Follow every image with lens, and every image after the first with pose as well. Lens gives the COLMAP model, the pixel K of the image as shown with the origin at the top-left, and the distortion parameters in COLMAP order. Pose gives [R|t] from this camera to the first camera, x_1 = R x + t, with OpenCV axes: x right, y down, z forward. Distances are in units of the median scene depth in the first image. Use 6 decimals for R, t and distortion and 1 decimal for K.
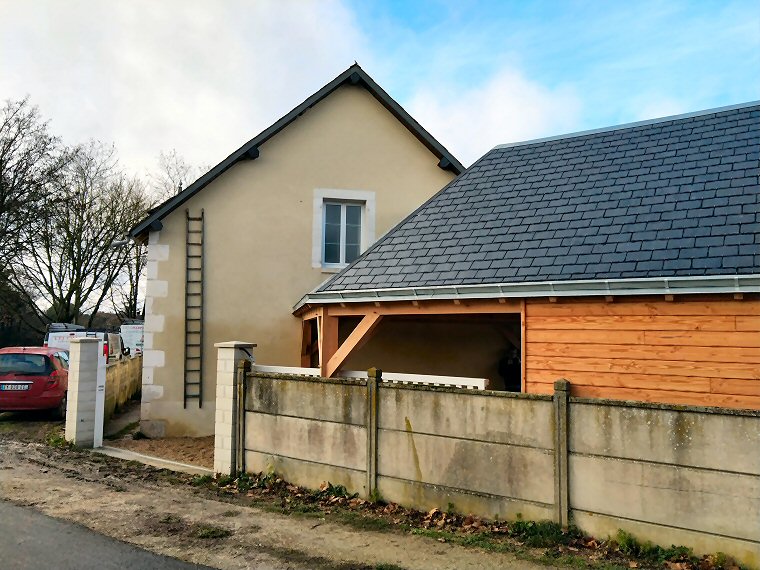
lens RADIAL K [[605.6, 0, 374.1], [0, 605.6, 283.5], [0, 0, 1]] dist [-0.015040, -0.008295]
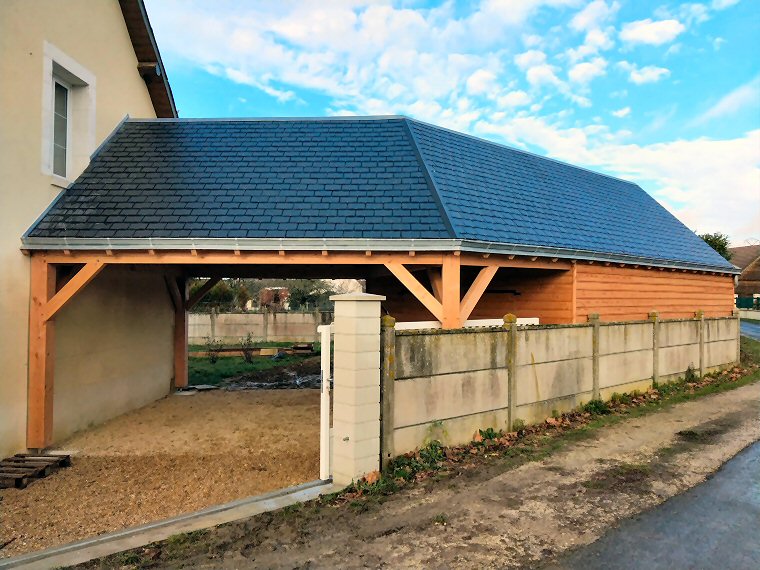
lens RADIAL K [[605.6, 0, 372.6], [0, 605.6, 281.0], [0, 0, 1]] dist [-0.015040, -0.008295]
pose [[0.225686, 0.016724, 0.974056, -1.100106], [-0.075314, 0.997160, 0.000329, 0.093862], [-0.971284, -0.073435, 0.226305, 0.960358]]
